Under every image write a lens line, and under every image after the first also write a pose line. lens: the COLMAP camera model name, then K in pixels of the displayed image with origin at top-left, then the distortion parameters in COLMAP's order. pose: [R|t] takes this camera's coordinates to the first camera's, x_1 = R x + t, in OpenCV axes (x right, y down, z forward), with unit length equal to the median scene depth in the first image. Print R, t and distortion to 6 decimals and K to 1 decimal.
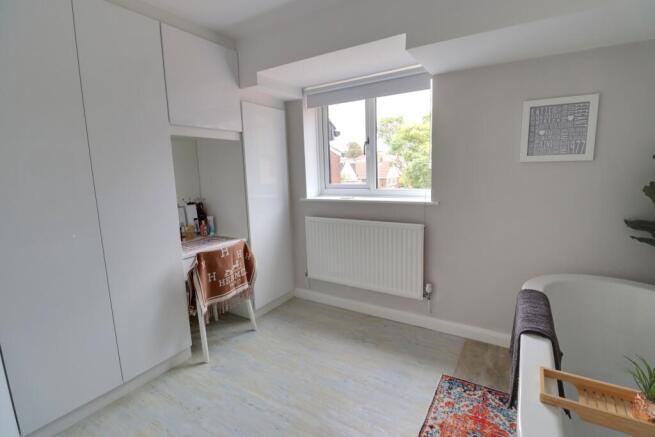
lens RADIAL K [[301.3, 0, 337.5], [0, 301.3, 217.8], [0, 0, 1]] dist [-0.000491, -0.000042]
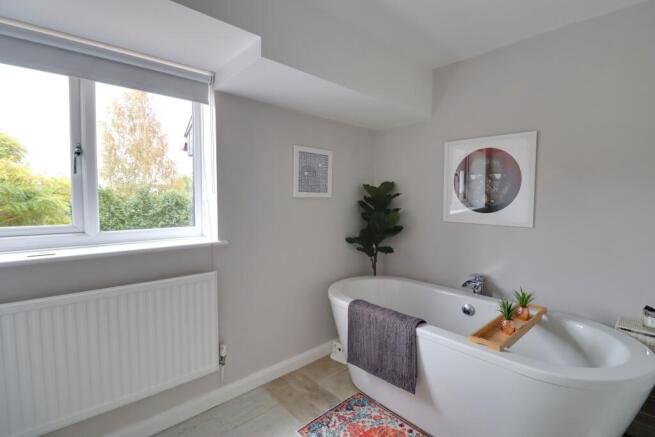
lens RADIAL K [[301.3, 0, 337.5], [0, 301.3, 217.8], [0, 0, 1]] dist [-0.000491, -0.000042]
pose [[0.276842, -0.033286, 0.960339, -0.427131], [0.135236, 0.990802, -0.004643, -0.079111], [-0.951351, 0.131158, 0.278797, 0.531047]]
